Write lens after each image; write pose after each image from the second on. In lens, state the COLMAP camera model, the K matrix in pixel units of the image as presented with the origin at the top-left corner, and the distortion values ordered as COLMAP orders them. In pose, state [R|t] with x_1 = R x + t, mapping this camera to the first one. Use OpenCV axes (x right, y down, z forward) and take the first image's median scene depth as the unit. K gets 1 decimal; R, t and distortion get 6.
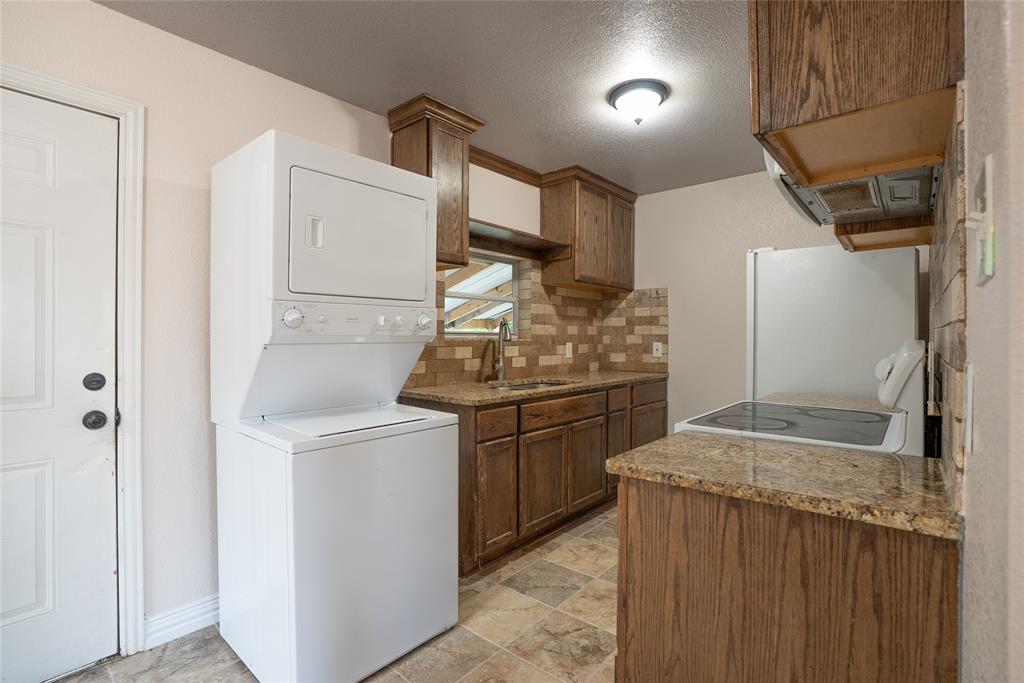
lens RADIAL K [[468.9, 0, 512.0], [0, 468.9, 341.5], [0, 0, 1]] dist [-0.042263, -0.000361]
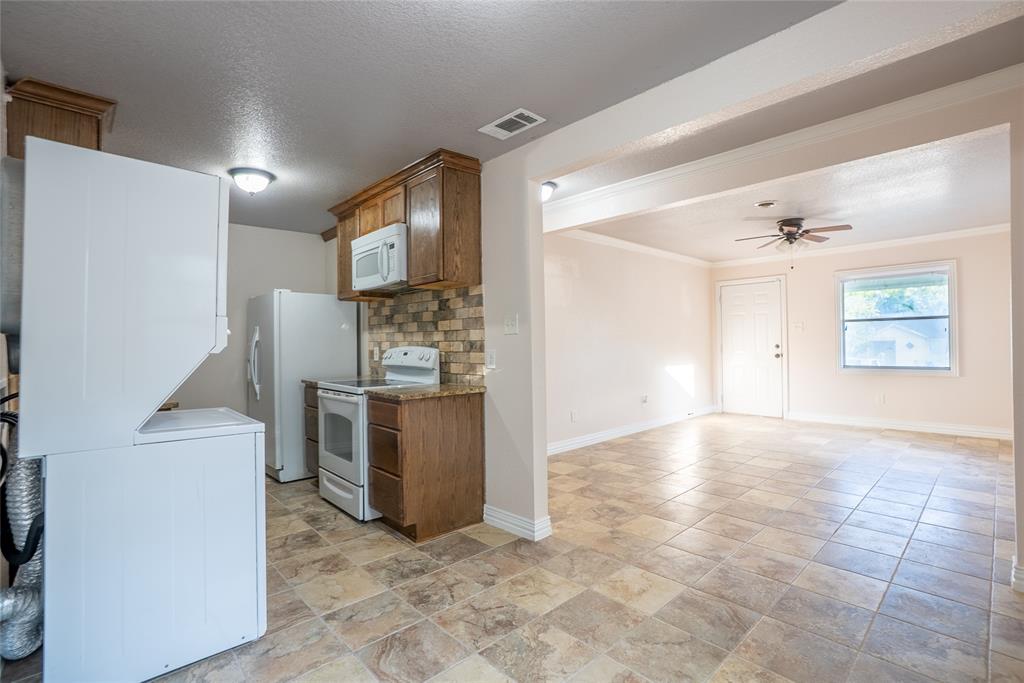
lens RADIAL K [[468.9, 0, 512.0], [0, 468.9, 341.5], [0, 0, 1]] dist [-0.042263, -0.000361]
pose [[0.111315, 0.004399, 0.993775, -0.922617], [0.011569, 0.999917, -0.005722, -0.004002], [-0.993718, 0.012134, 0.111255, 0.063068]]
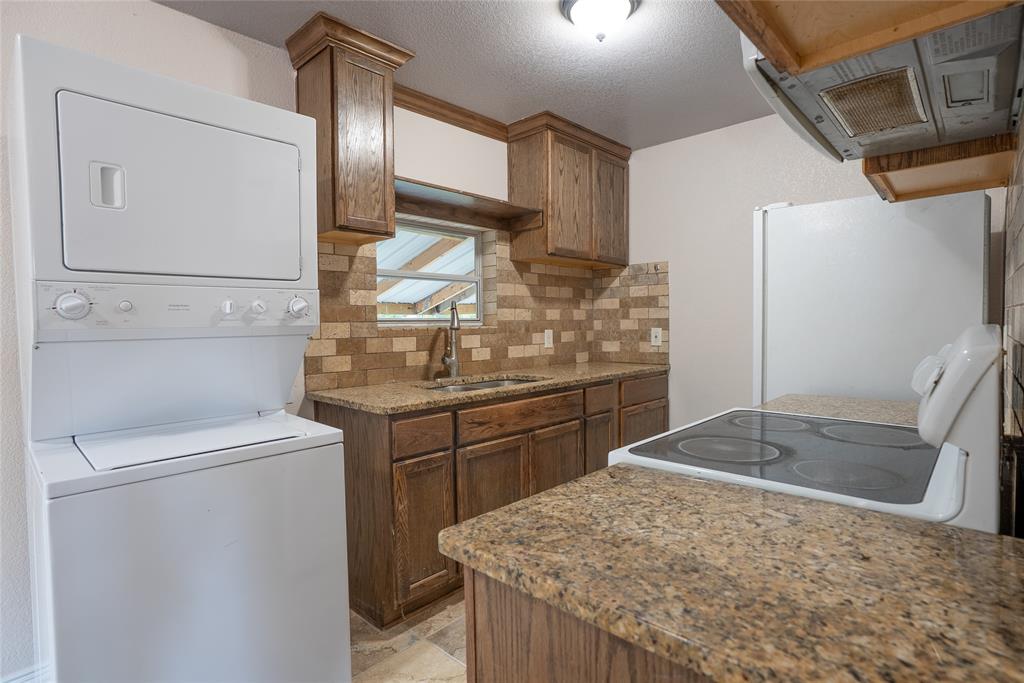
lens RADIAL K [[501.4, 0, 509.2], [0, 501.4, 340.3], [0, 0, 1]] dist [-0.031725, 0.002187]
pose [[0.998934, -0.012191, -0.044521, 0.137436], [0.013343, 0.999581, 0.025678, -0.003894], [0.044189, -0.026244, 0.998678, 0.155334]]
